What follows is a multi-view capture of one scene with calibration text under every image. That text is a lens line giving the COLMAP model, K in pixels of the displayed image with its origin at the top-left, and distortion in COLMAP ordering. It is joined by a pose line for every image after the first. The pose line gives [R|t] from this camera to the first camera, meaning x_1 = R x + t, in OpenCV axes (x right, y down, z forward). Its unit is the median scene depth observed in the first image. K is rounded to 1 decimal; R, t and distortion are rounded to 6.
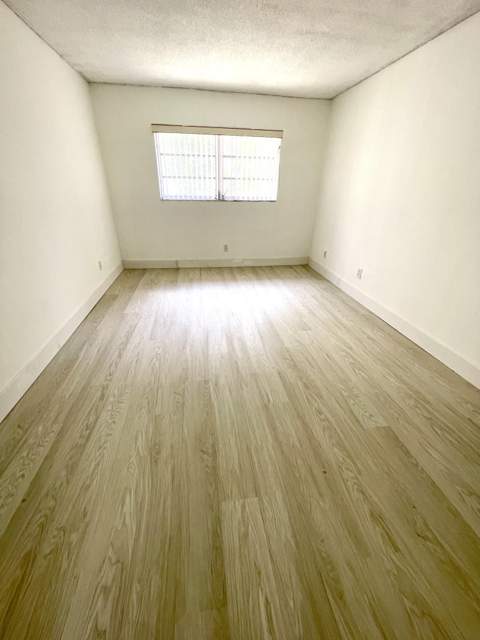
lens RADIAL K [[258.2, 0, 240.0], [0, 258.2, 320.0], [0, 0, 1]] dist [-0.000860, -0.000463]
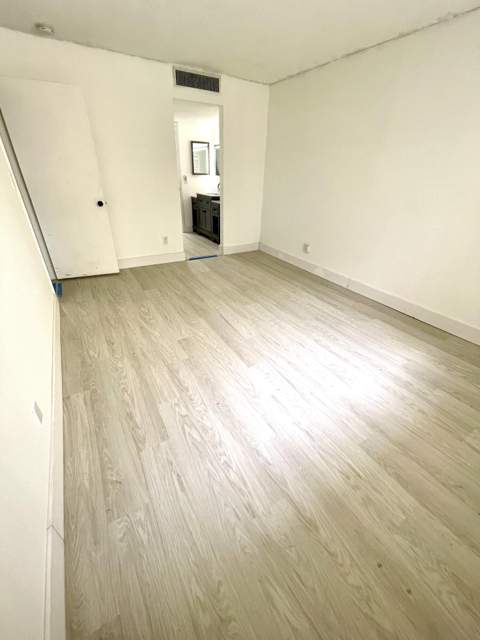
lens RADIAL K [[258.2, 0, 240.0], [0, 258.2, 320.0], [0, 0, 1]] dist [-0.000860, -0.000463]
pose [[-0.924109, 0.152205, -0.350510, 0.373522], [-0.218819, 0.541203, 0.811922, -0.743504], [0.313275, 0.827003, -0.466825, 1.403106]]
